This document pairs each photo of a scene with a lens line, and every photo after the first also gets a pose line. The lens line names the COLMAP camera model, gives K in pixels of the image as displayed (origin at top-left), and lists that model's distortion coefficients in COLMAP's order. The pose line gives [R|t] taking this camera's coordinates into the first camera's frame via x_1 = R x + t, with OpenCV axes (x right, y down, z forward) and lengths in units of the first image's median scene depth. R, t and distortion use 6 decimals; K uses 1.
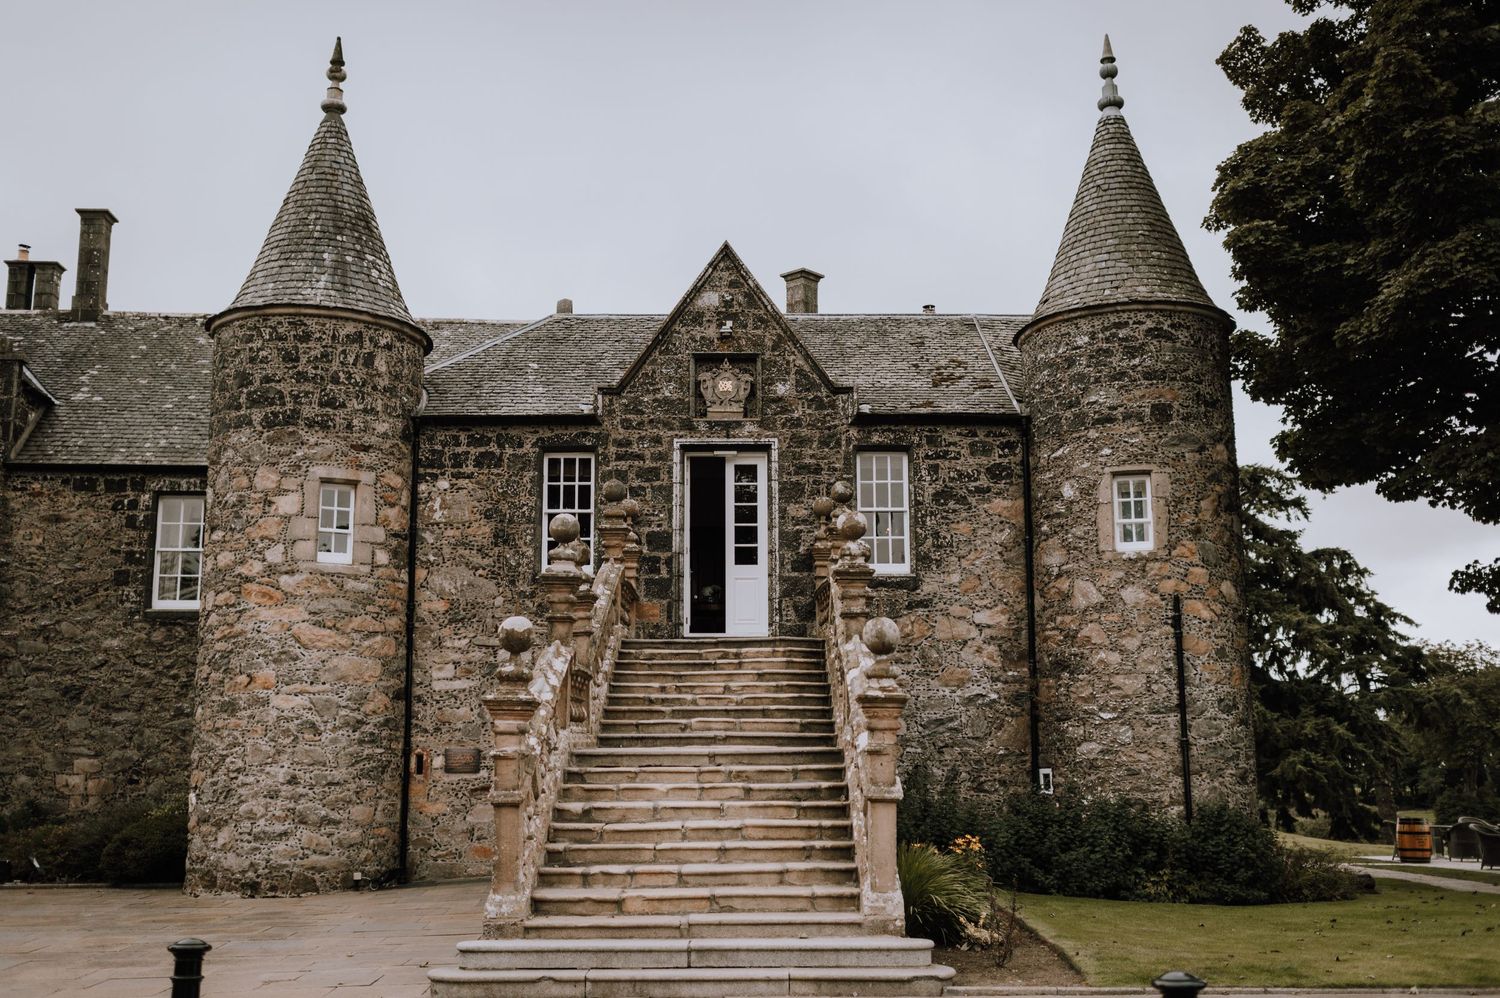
lens RADIAL K [[1517.4, 0, 750.0], [0, 1517.4, 499.0], [0, 0, 1]] dist [-0.003898, 0.032913]
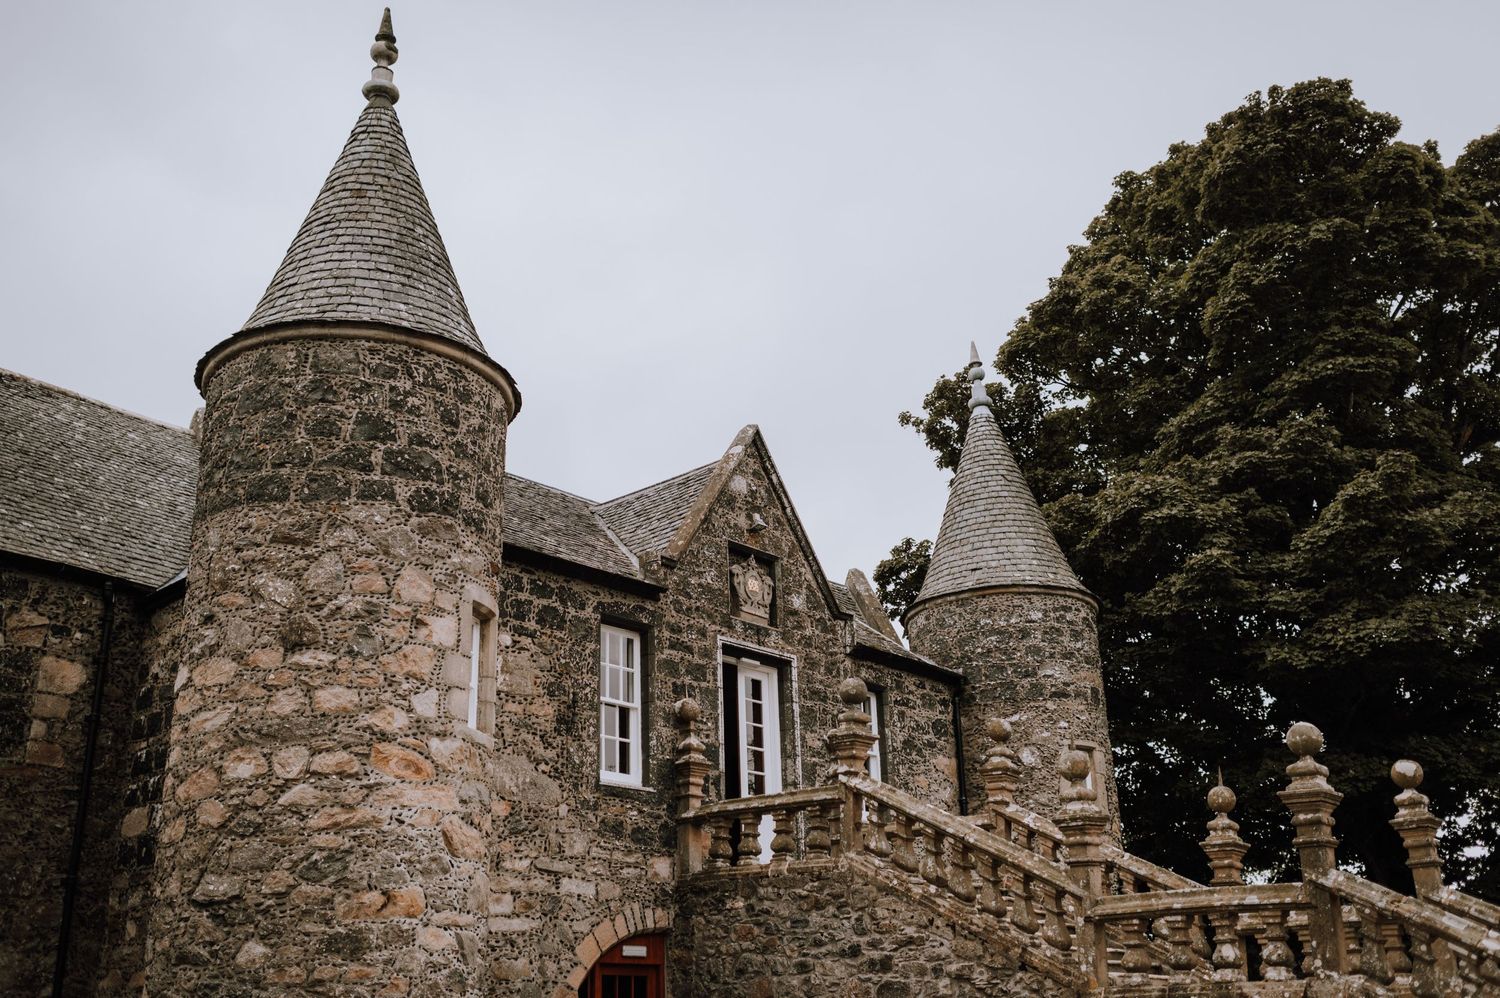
lens RADIAL K [[1517.4, 0, 750.0], [0, 1517.4, 499.0], [0, 0, 1]] dist [-0.003898, 0.032913]
pose [[0.649885, 0.246883, 0.718818, -0.691966], [-0.106383, 0.966010, -0.235602, 0.087634], [-0.752551, 0.076644, 0.654059, 0.451281]]
